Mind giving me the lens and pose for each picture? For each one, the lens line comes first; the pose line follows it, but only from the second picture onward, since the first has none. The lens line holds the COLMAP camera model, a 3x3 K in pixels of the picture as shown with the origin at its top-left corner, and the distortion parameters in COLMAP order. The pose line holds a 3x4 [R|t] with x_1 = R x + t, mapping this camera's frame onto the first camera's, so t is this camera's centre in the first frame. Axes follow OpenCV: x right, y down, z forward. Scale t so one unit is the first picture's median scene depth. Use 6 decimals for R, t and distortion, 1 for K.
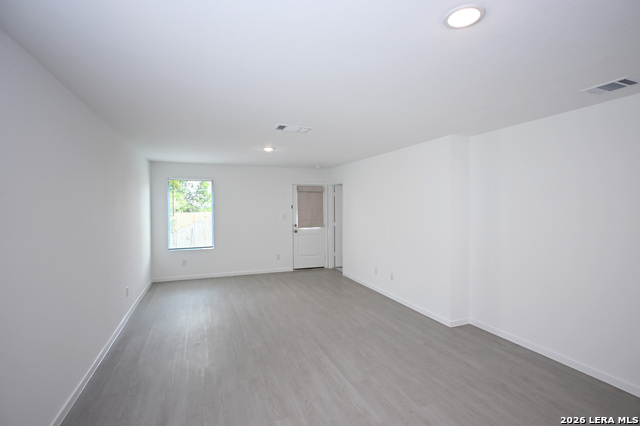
lens RADIAL K [[326.8, 0, 321.5], [0, 326.8, 213.2], [0, 0, 1]] dist [-0.005223, -0.000694]
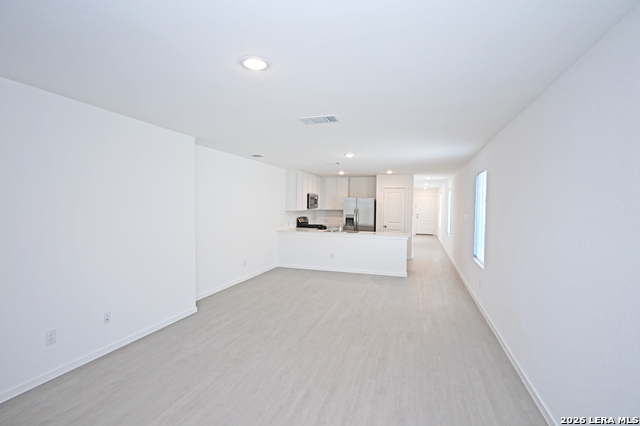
lens RADIAL K [[326.8, 0, 316.5], [0, 326.8, 213.9], [0, 0, 1]] dist [-0.005223, -0.000694]
pose [[-0.790297, -0.025276, 0.612202, -0.312568], [-0.000721, 0.999186, 0.040324, -0.016342], [-0.612723, 0.031426, -0.789673, 0.833972]]
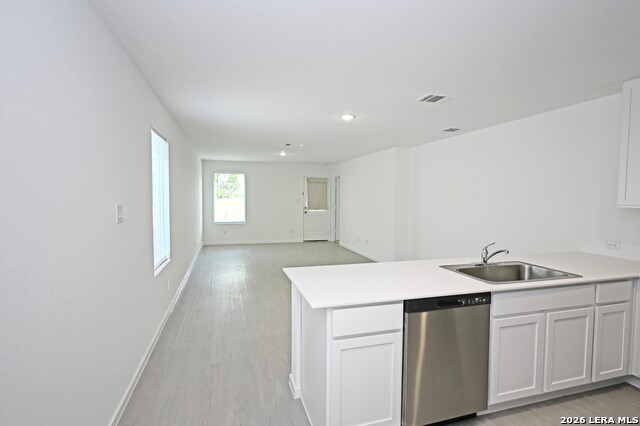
lens RADIAL K [[326.8, 0, 320.3], [0, 326.8, 212.9], [0, 0, 1]] dist [-0.005223, -0.000694]
pose [[0.996961, 0.014467, -0.076553, 0.081860], [-0.012126, 0.999448, 0.030946, 0.016367], [0.076959, -0.029923, 0.996585, -0.313721]]
